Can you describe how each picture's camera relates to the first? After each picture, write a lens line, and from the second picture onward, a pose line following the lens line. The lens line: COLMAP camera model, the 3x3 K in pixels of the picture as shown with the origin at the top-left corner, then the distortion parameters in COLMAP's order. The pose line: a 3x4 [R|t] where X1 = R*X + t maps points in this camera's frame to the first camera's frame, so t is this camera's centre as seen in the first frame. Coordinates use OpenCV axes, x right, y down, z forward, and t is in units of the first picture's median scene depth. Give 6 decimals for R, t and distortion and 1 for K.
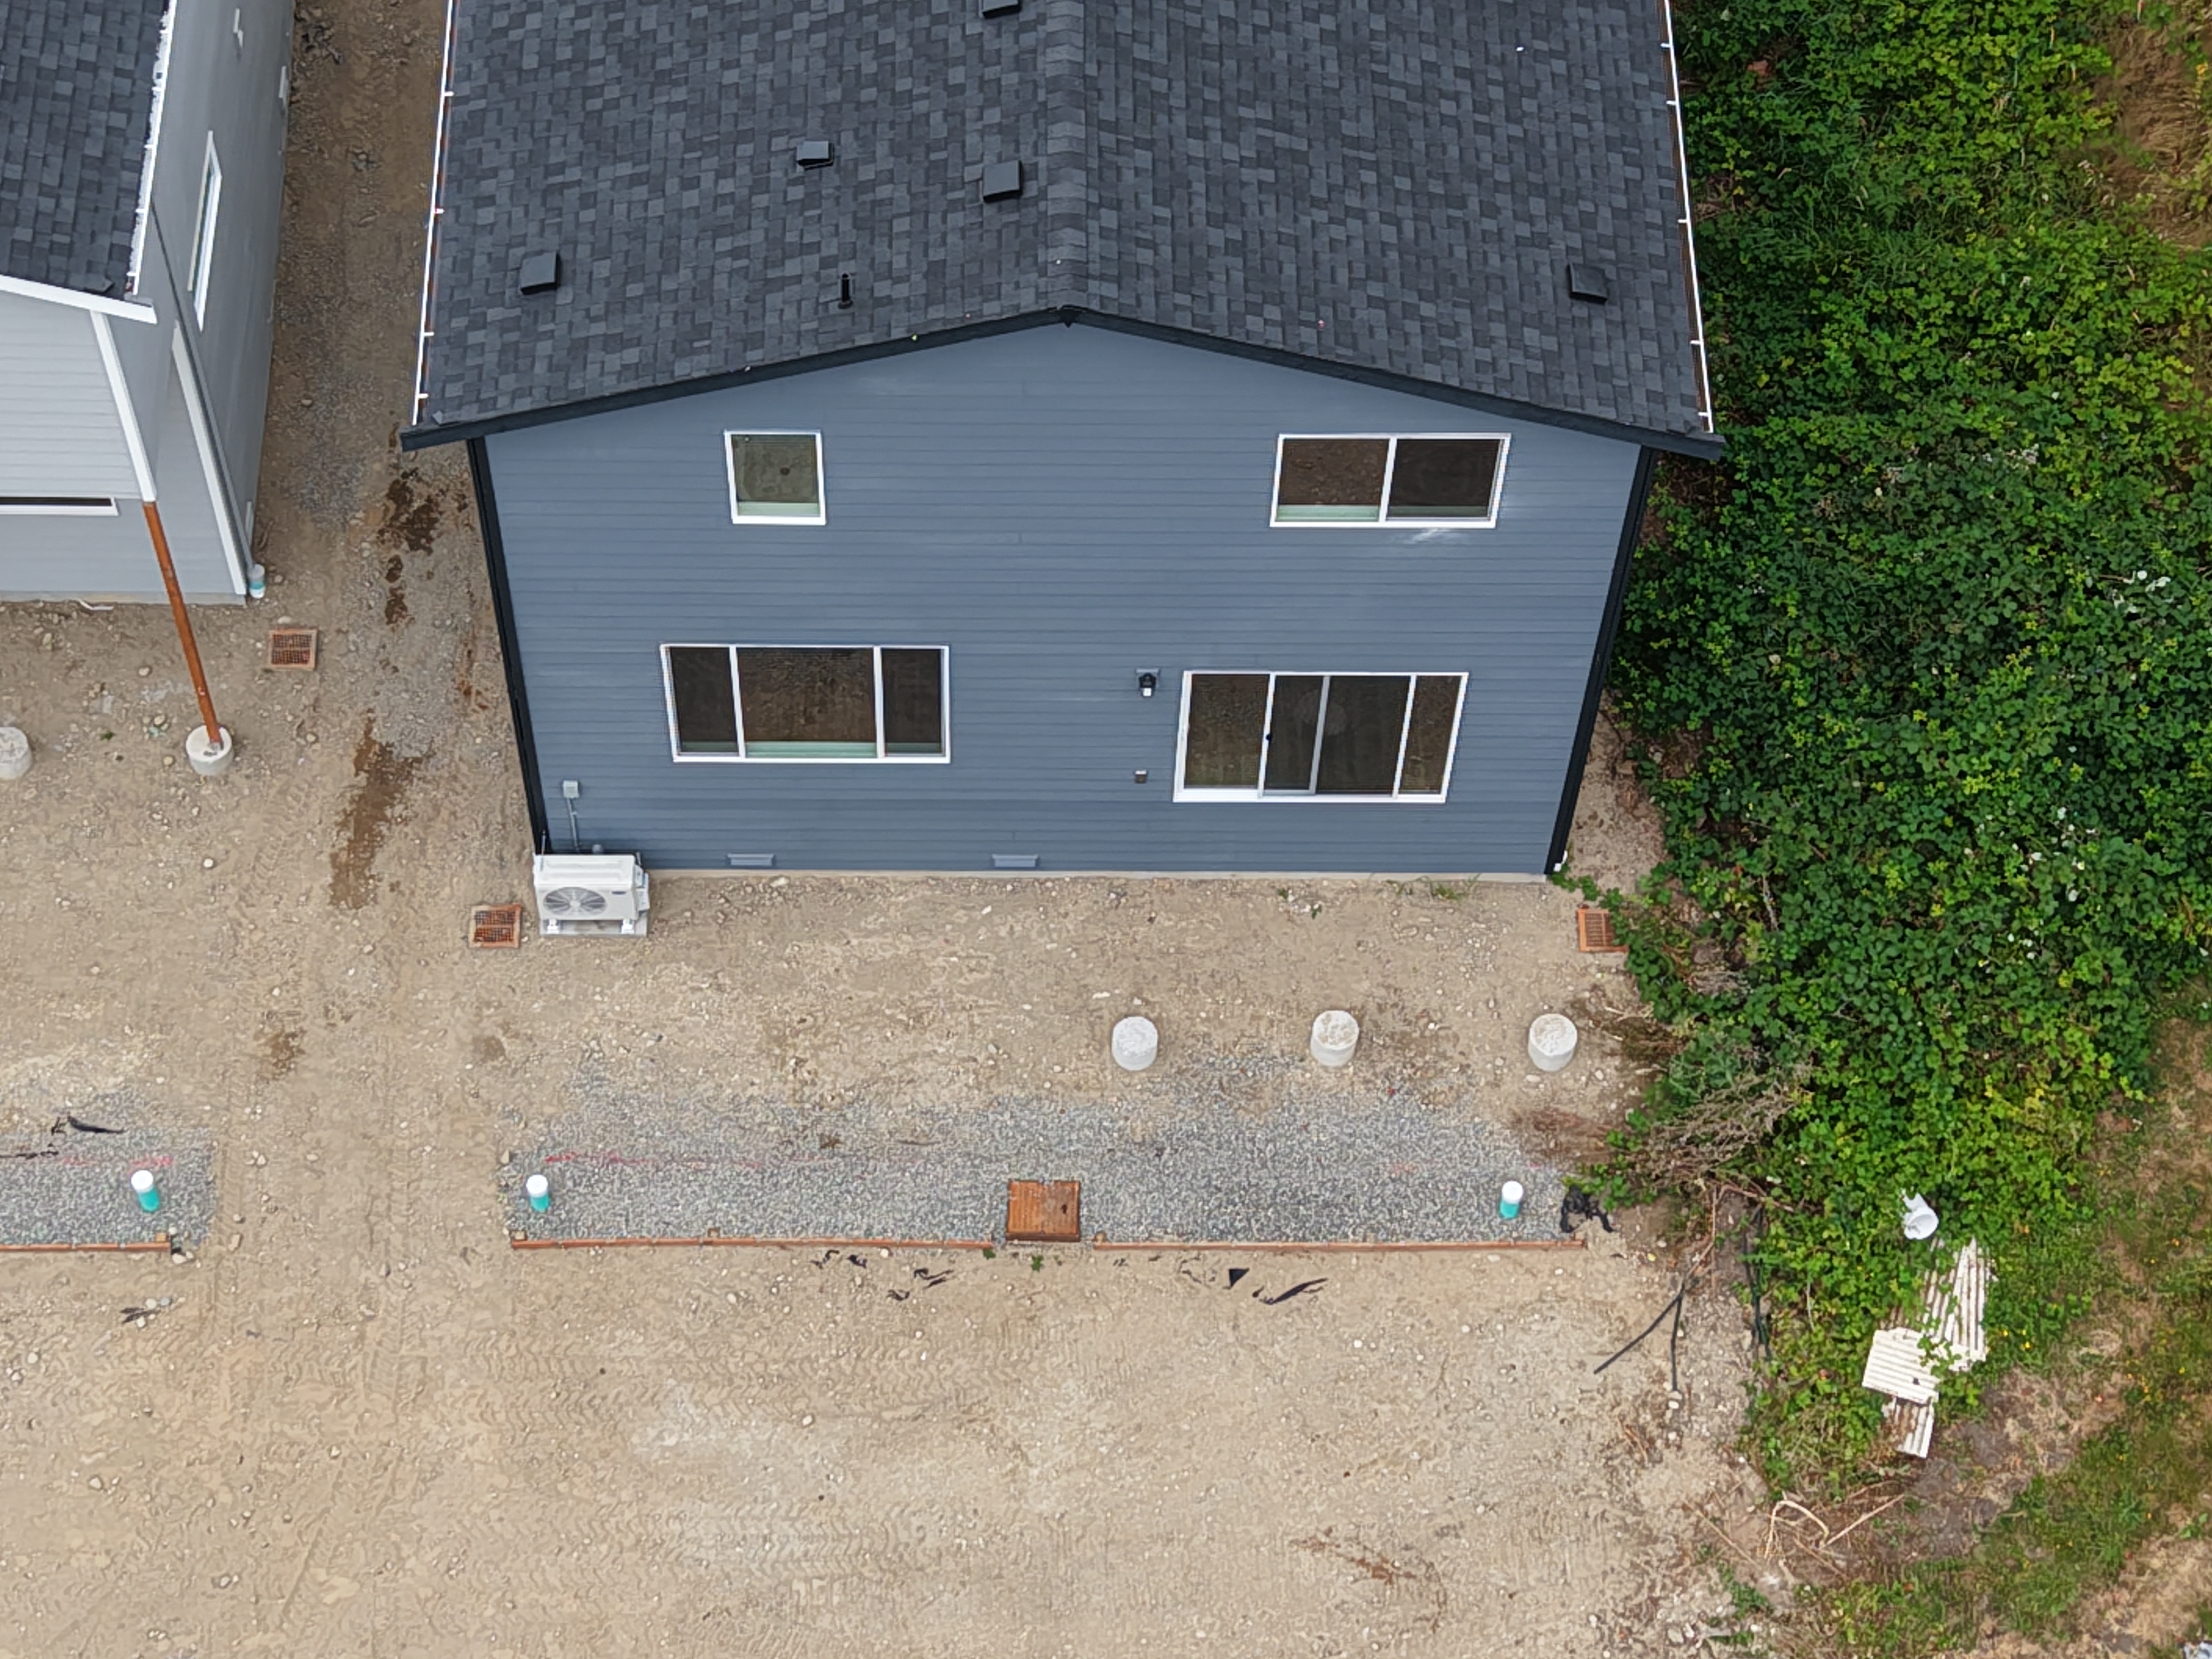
lens RADIAL K [[4232.3, 0, 1094.1], [0, 4232.3, 833.9], [0, 0, 1]] dist [0.257998, -1.094454]
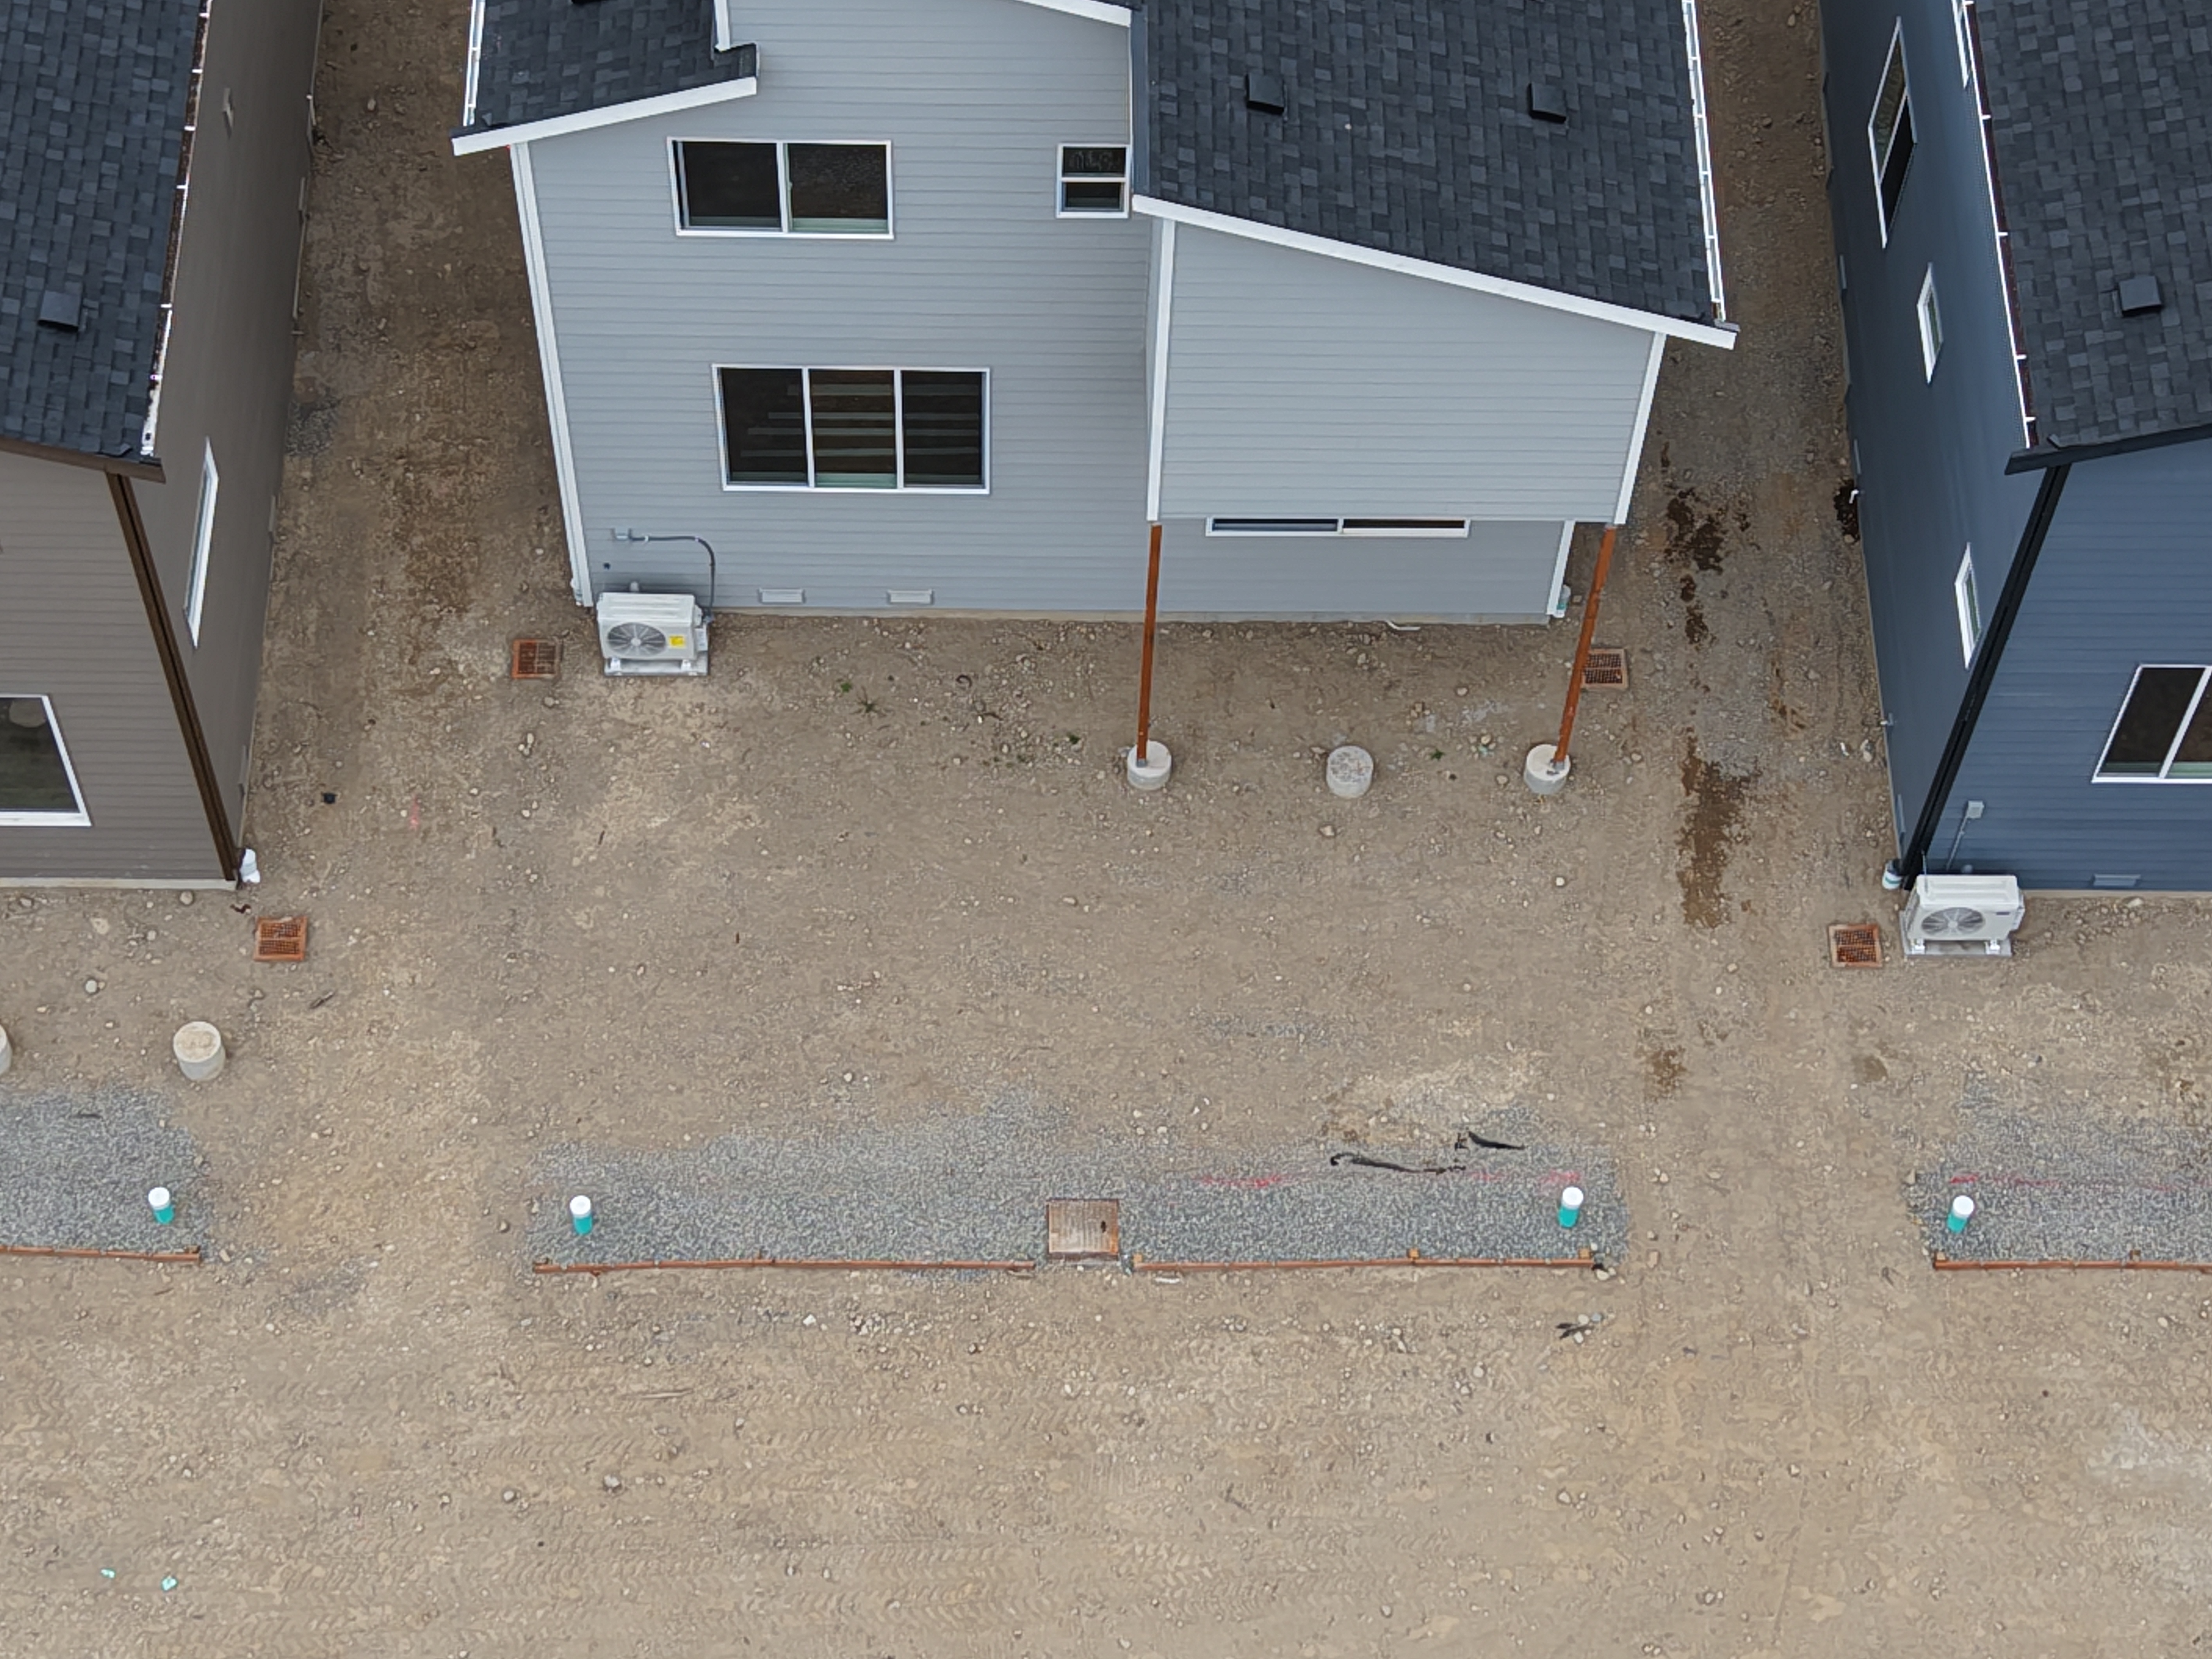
lens RADIAL K [[4232.3, 0, 1094.1], [0, 4232.3, 833.9], [0, 0, 1]] dist [0.257998, -1.094454]
pose [[0.999995, 0.002745, -0.001791, -0.332151], [-0.002745, 0.999996, -0.000063, -0.004263], [0.001791, 0.000068, 0.999998, -0.003764]]
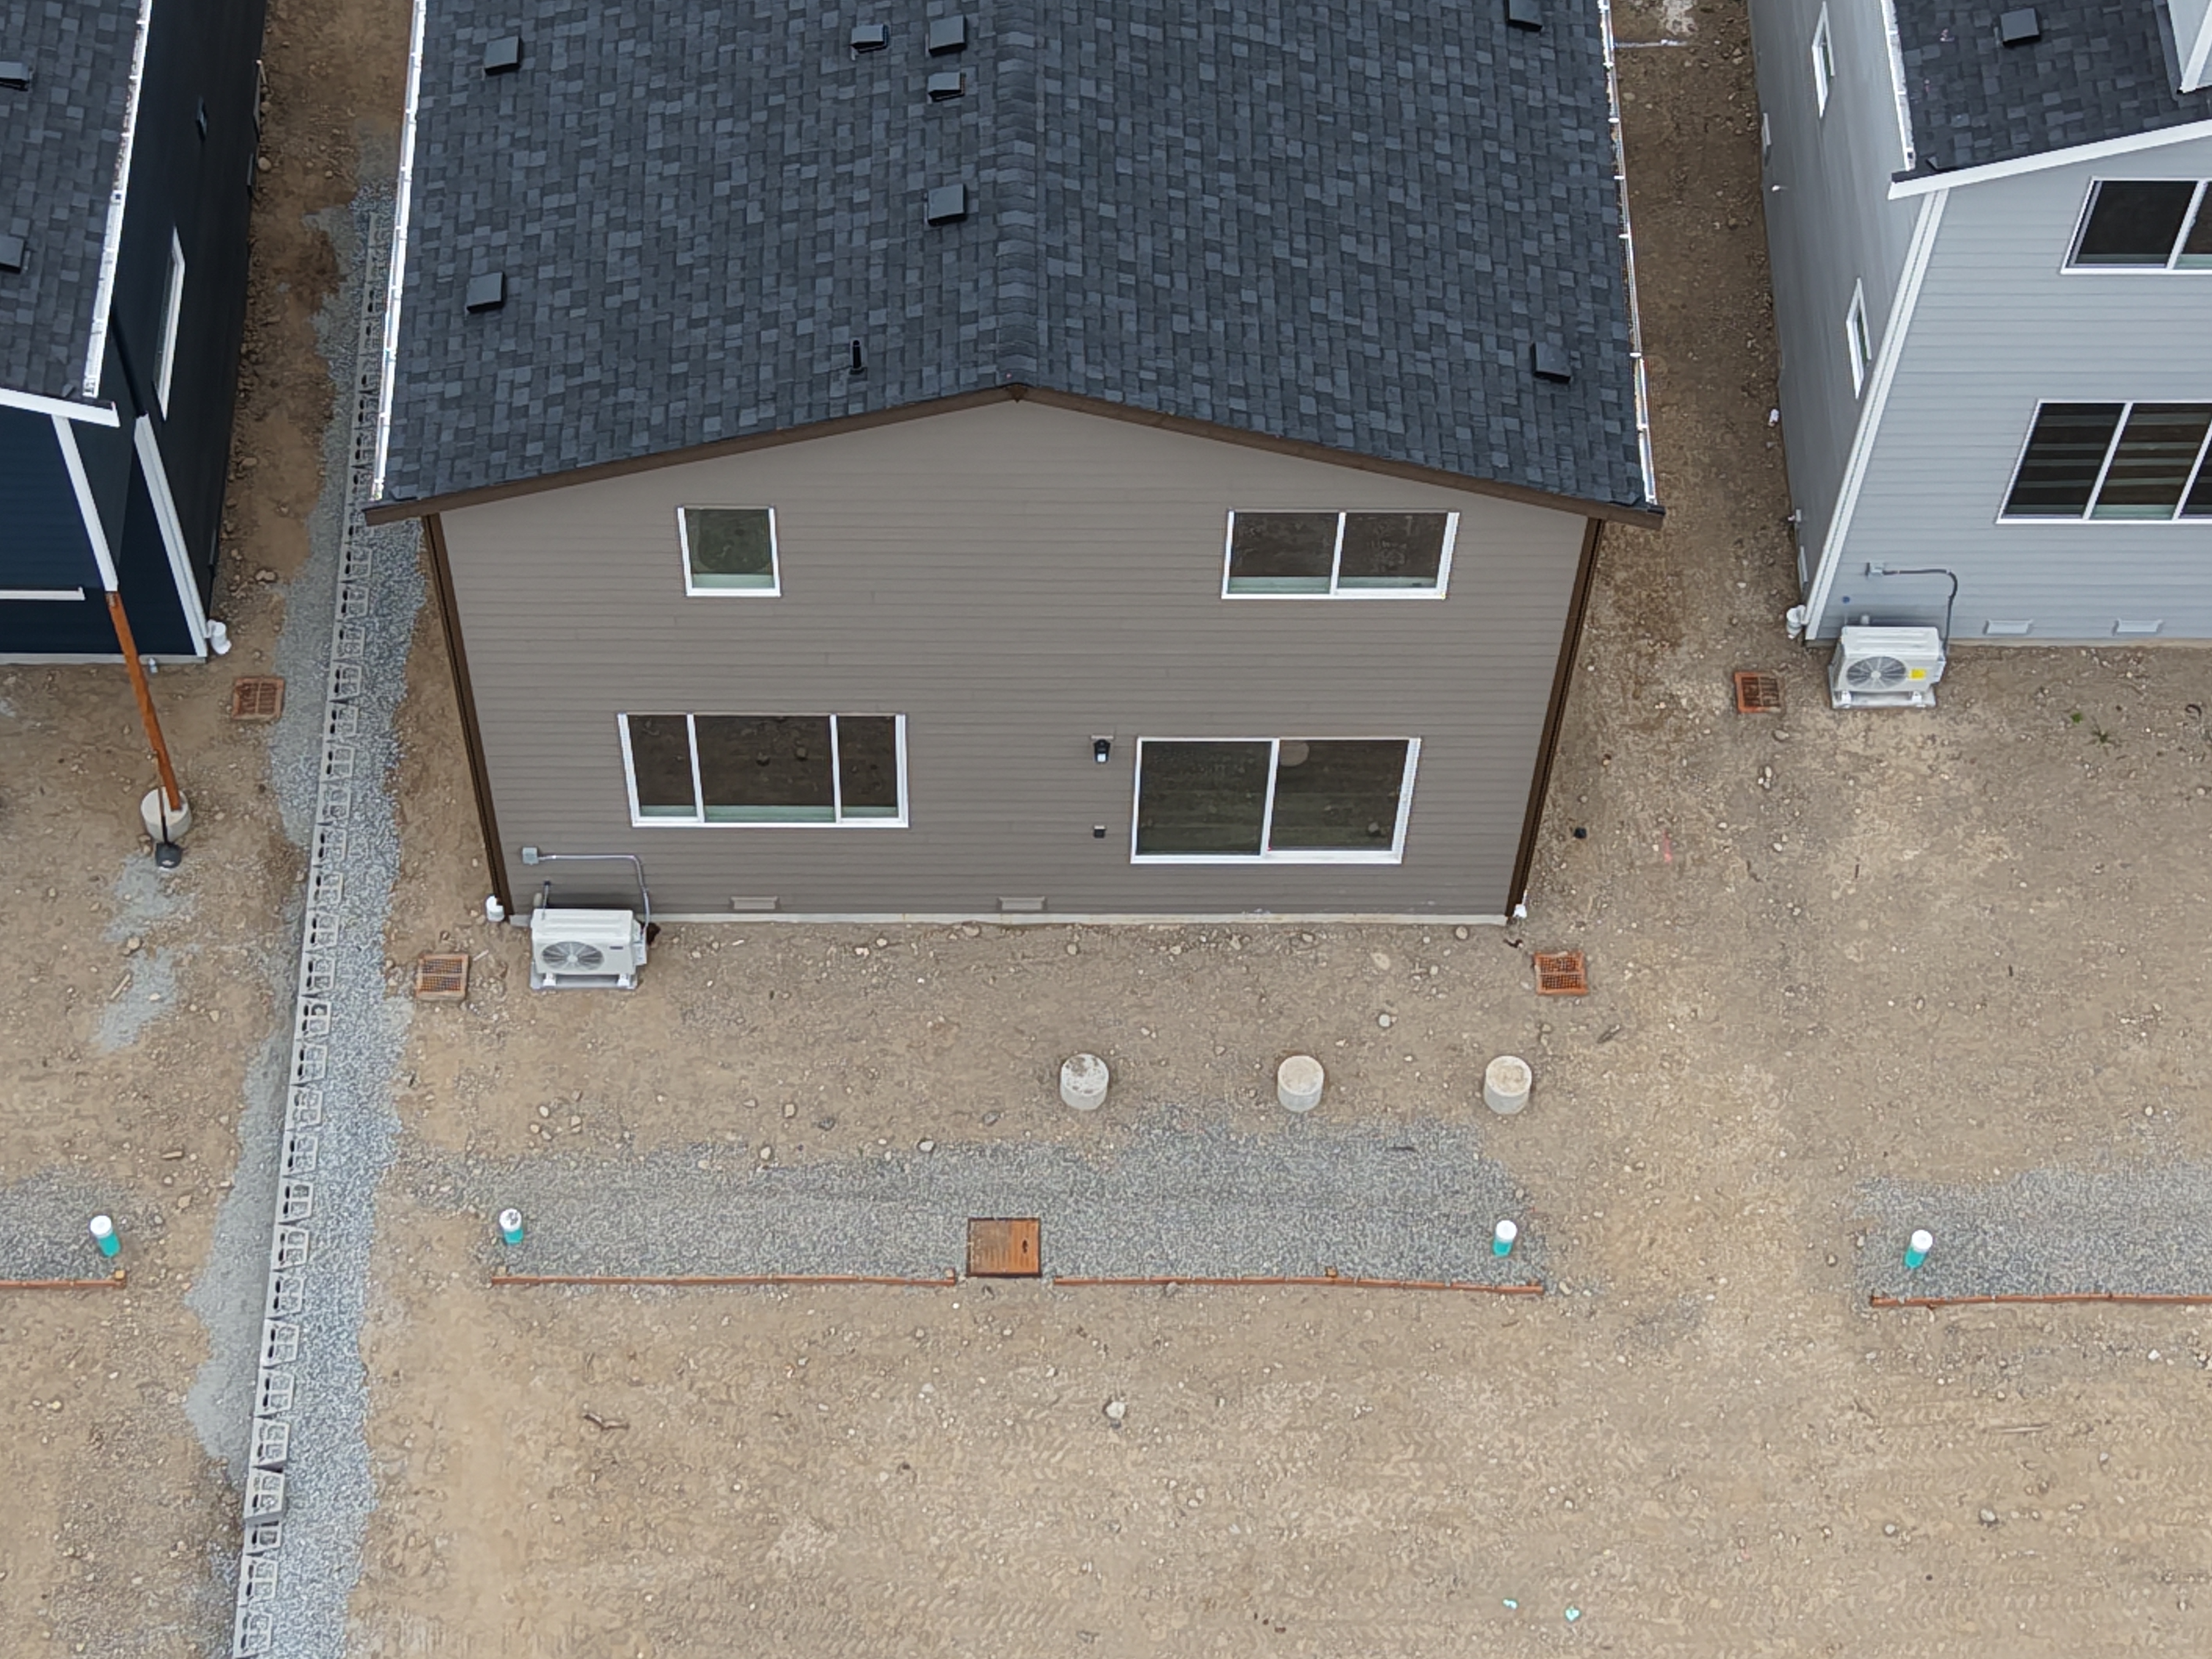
lens RADIAL K [[4232.3, 0, 1094.1], [0, 4232.3, 833.9], [0, 0, 1]] dist [0.257998, -1.094454]
pose [[0.999989, -0.003219, 0.003271, -0.650603], [0.003213, 0.999993, 0.001909, -0.014911], [-0.003278, -0.001898, 0.999993, -0.011093]]
